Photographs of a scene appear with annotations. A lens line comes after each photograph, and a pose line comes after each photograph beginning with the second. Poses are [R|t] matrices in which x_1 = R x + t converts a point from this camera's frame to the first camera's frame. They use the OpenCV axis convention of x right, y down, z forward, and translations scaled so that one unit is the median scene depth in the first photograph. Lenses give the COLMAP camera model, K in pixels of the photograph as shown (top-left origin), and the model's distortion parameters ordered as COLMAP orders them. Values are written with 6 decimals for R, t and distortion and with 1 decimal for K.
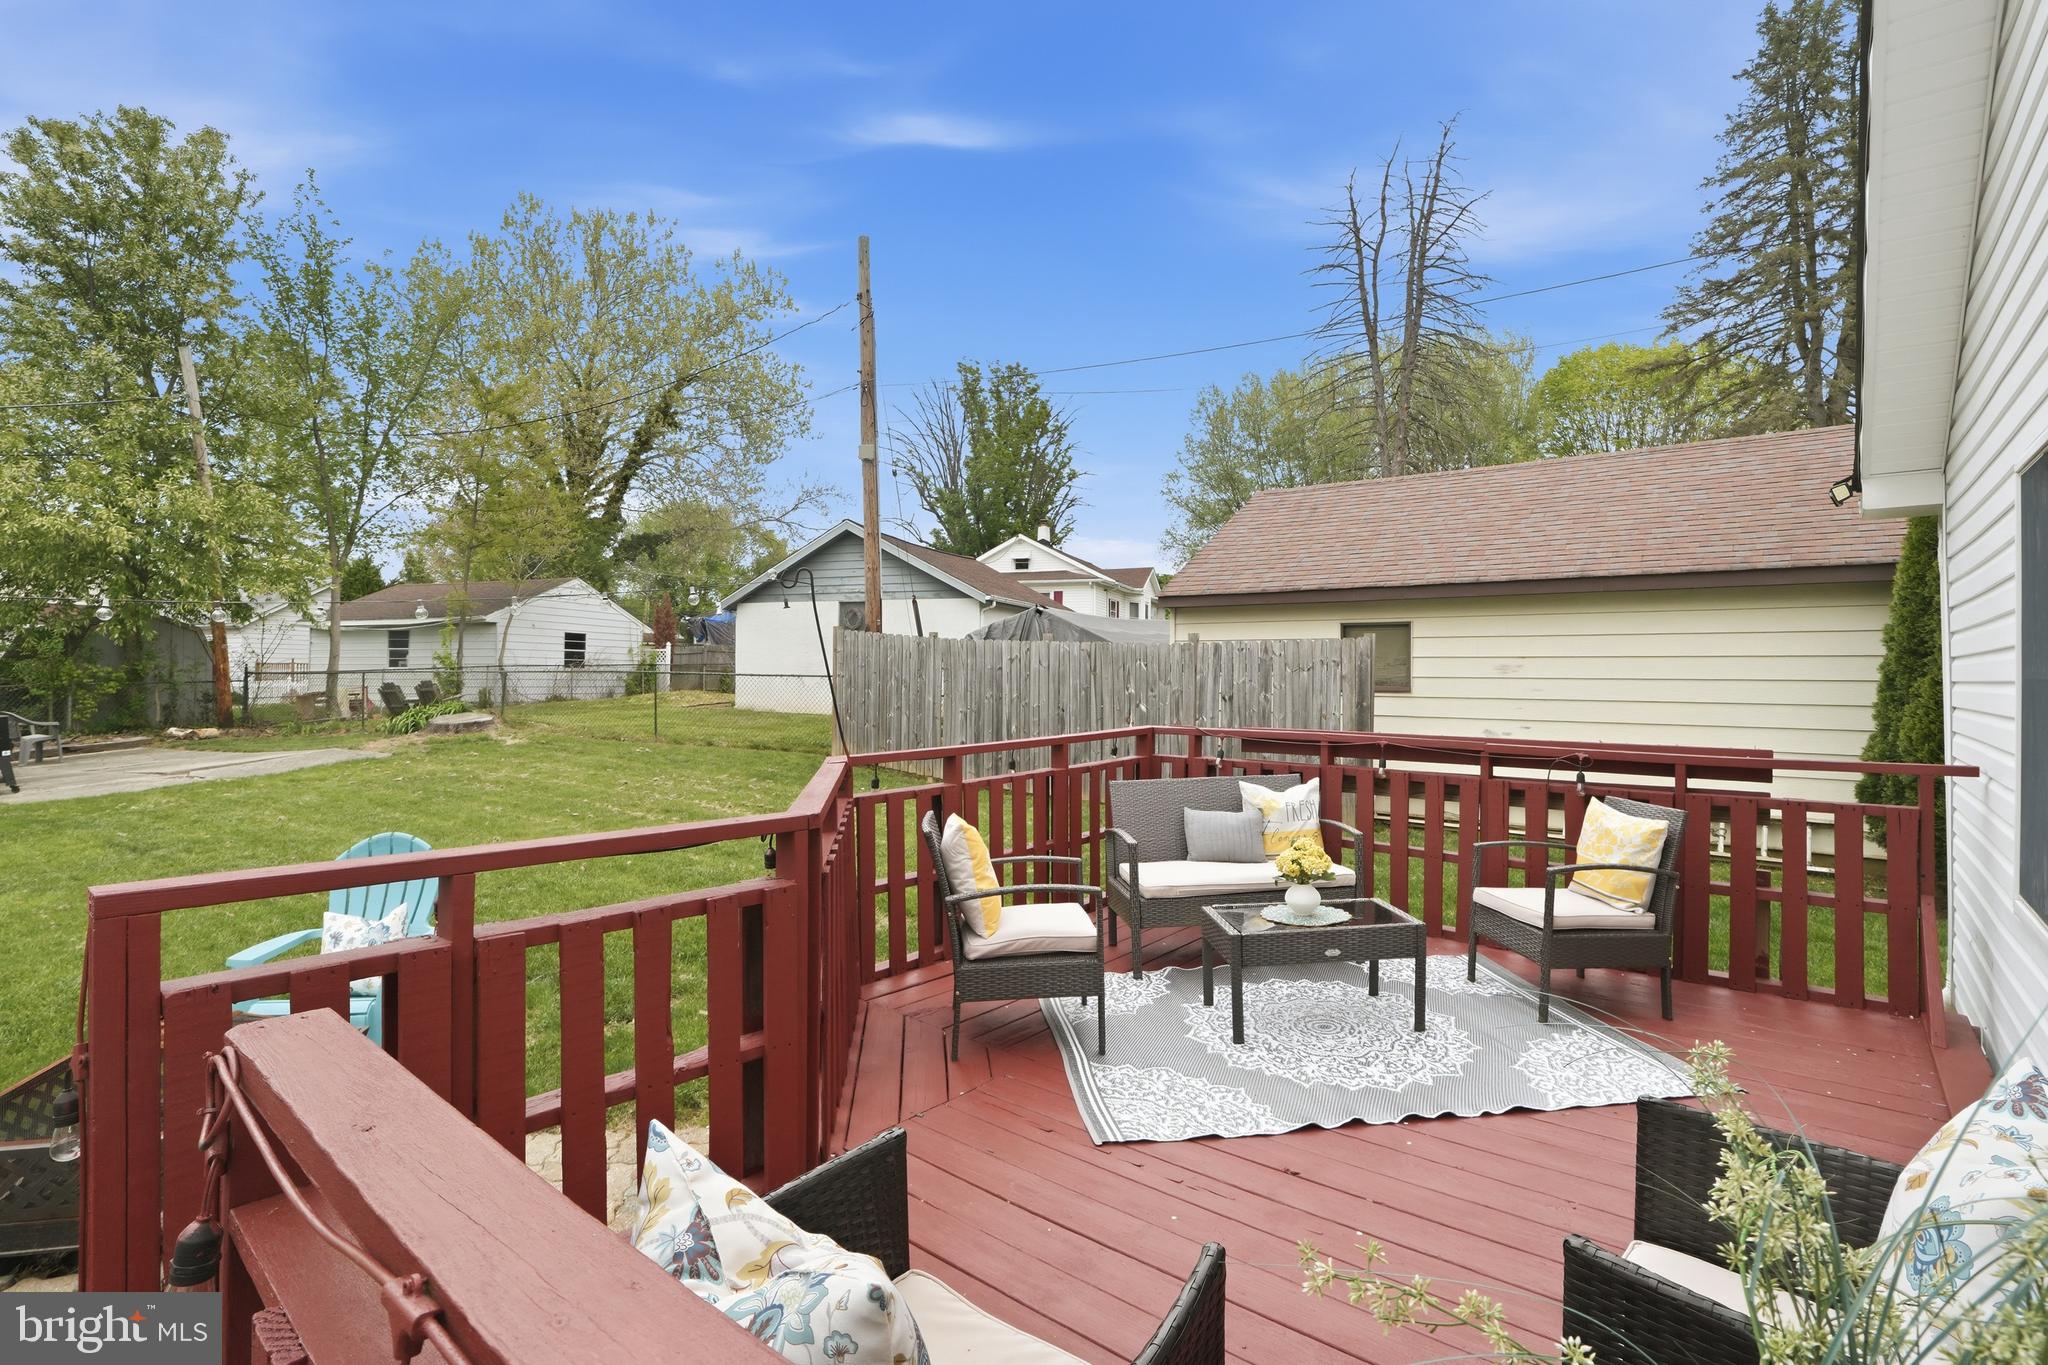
lens RADIAL K [[957.5, 0, 1060.9], [0, 957.5, 667.8], [0, 0, 1]] dist [-0.024528, 0.001054]
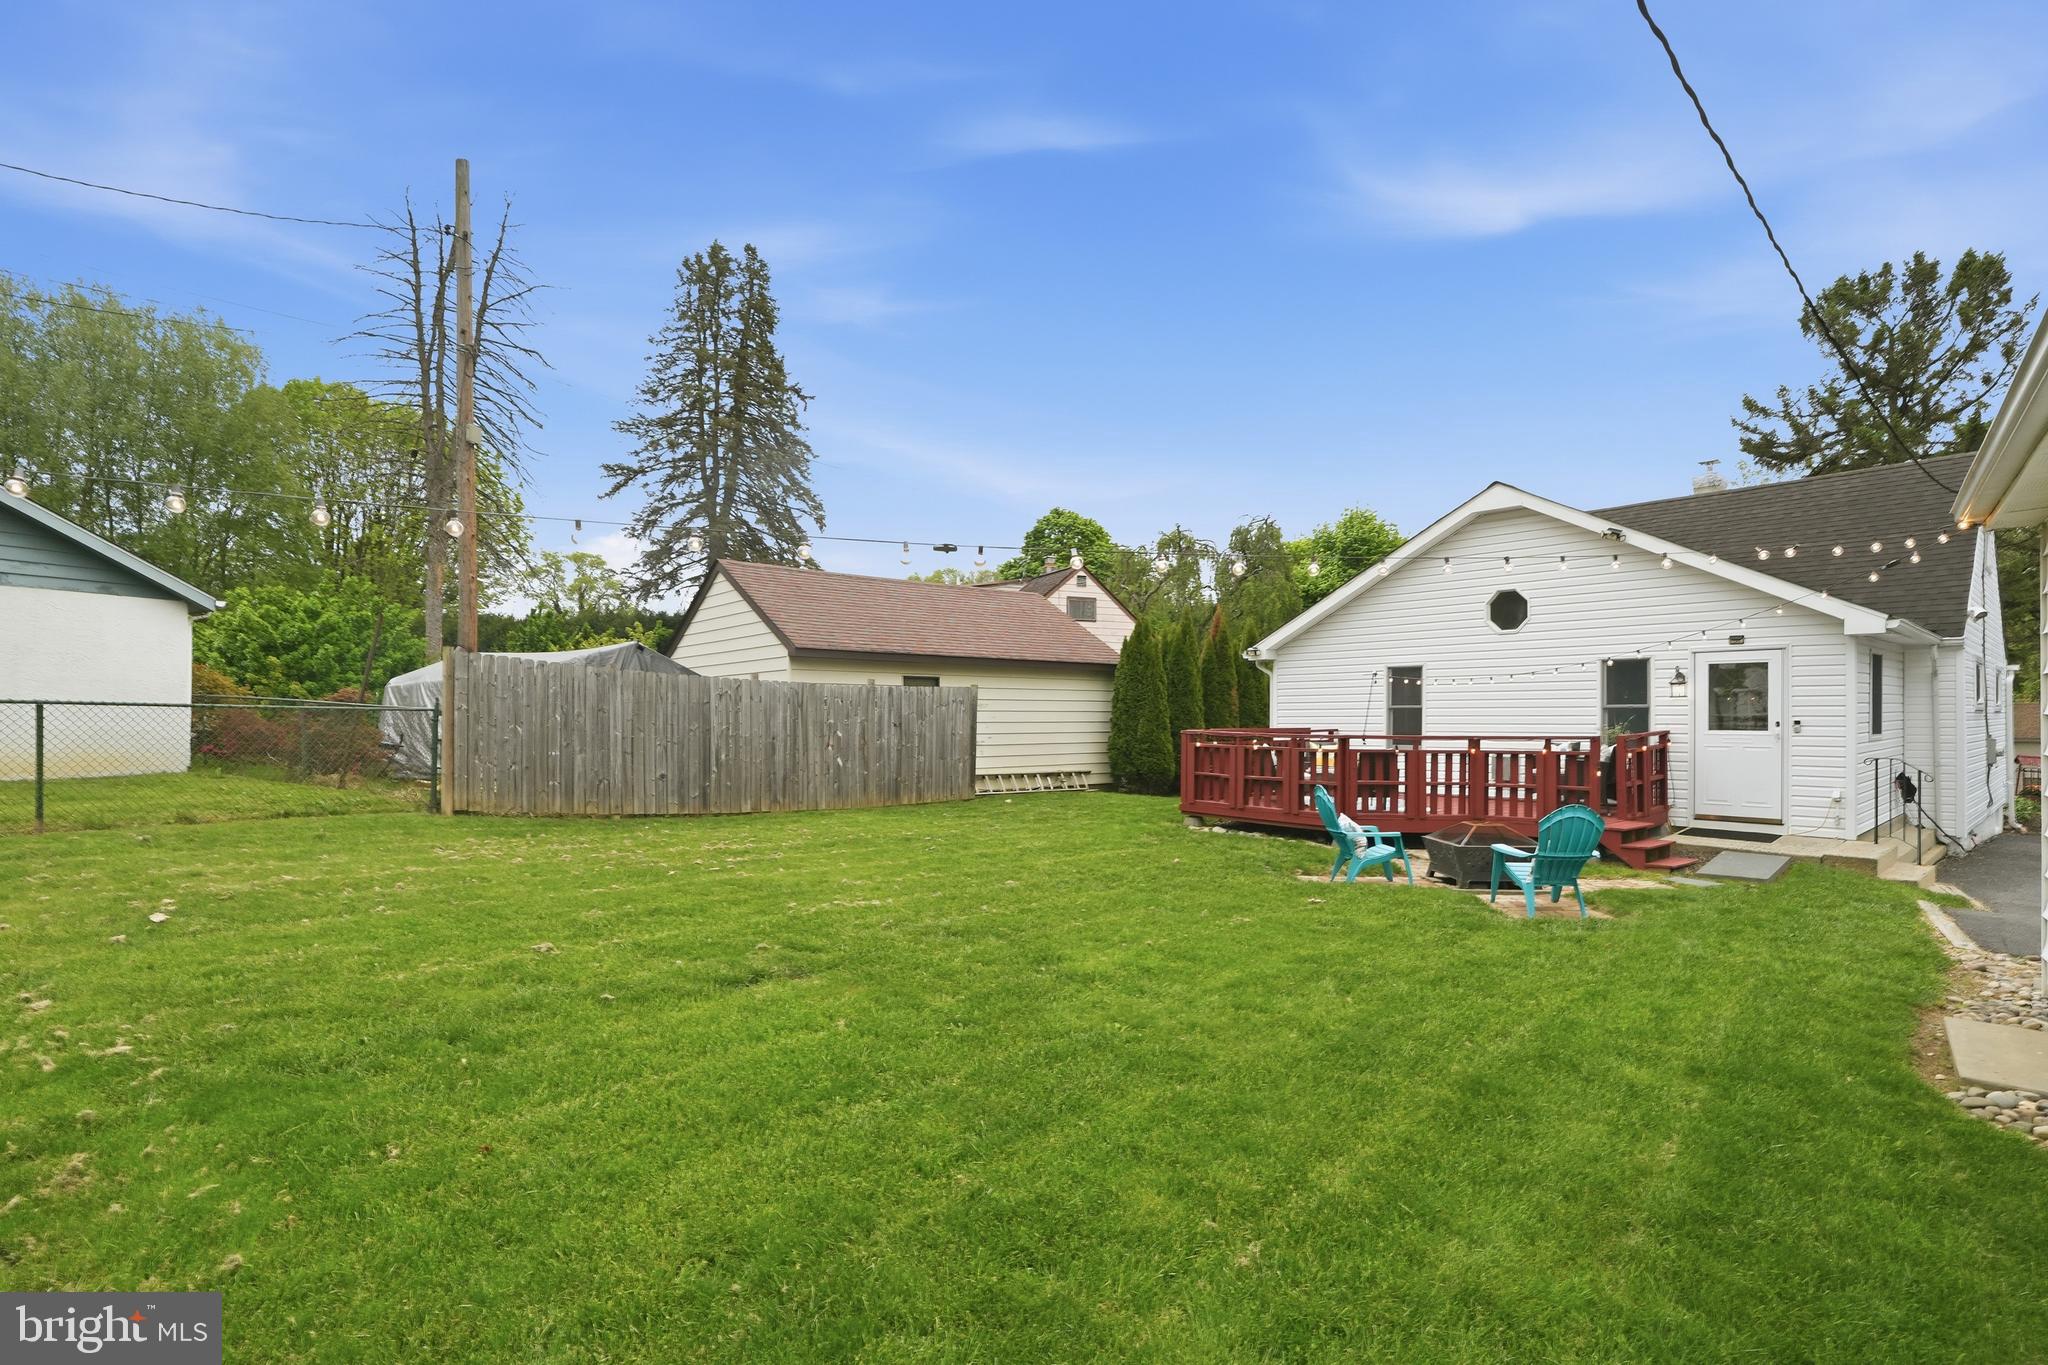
lens RADIAL K [[979.6, 0, 995.2], [0, 979.6, 711.3], [0, 0, 1]] dist [-0.053214, 0.000077]
pose [[0.241211, 0.003474, 0.970467, -0.611484], [-0.006404, 0.999978, -0.001988, 0.006402], [-0.970452, -0.005736, 0.241227, 0.245689]]
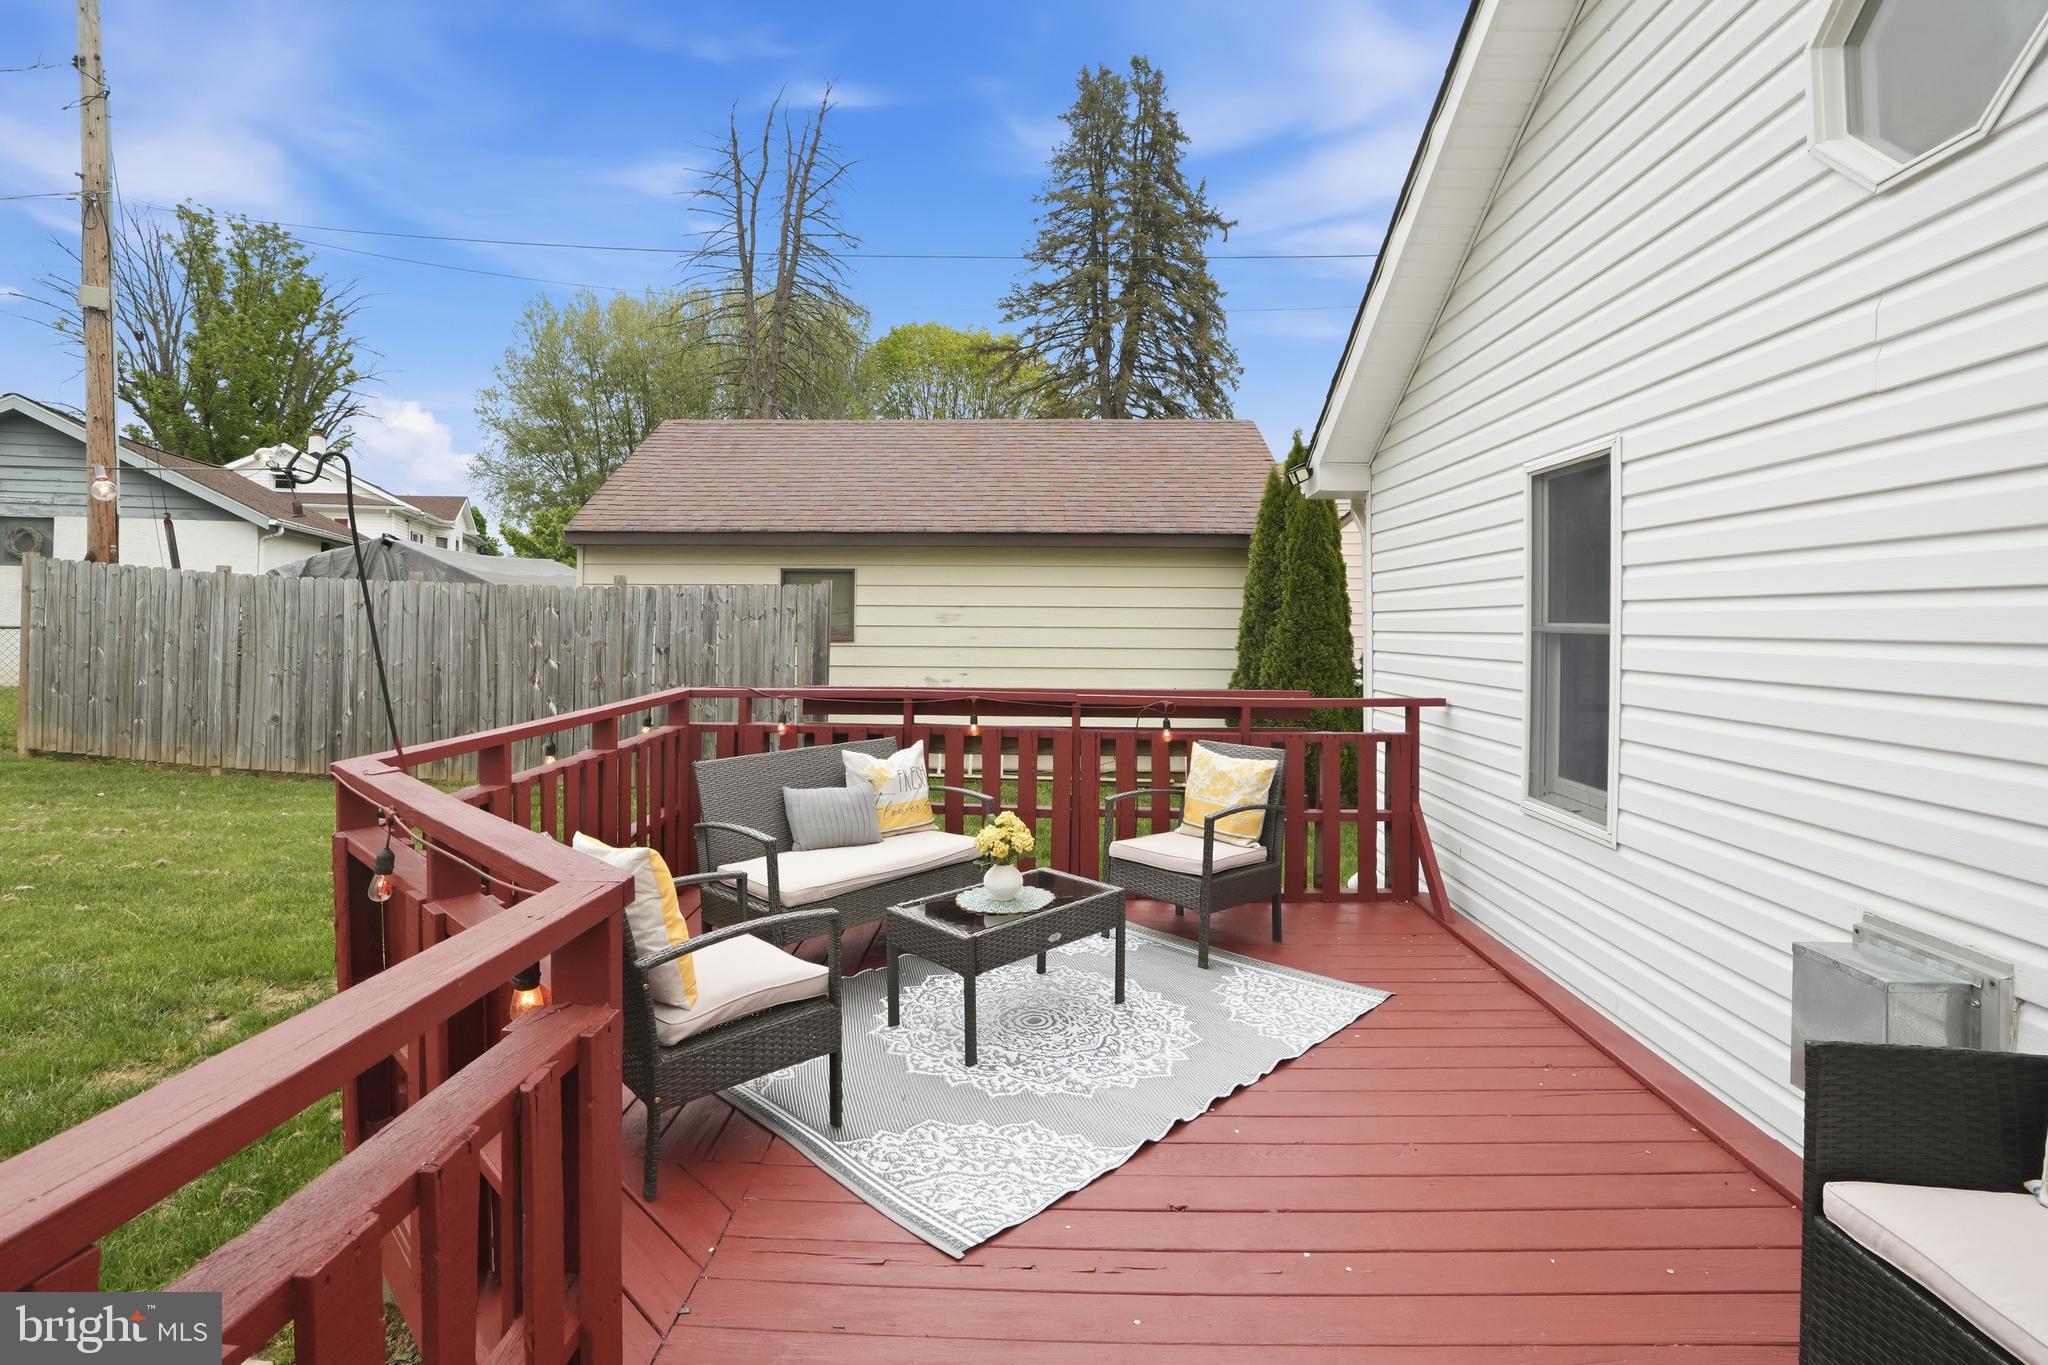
lens RADIAL K [[986.1, 0, 995.8], [0, 986.1, 617.2], [0, 0, 1]] dist [-0.057773, 0.027628]
pose [[0.816160, 0.002538, 0.577820, -0.047415], [-0.003750, 0.999993, 0.000906, -0.000402], [-0.577813, -0.002906, 0.816164, 0.045757]]
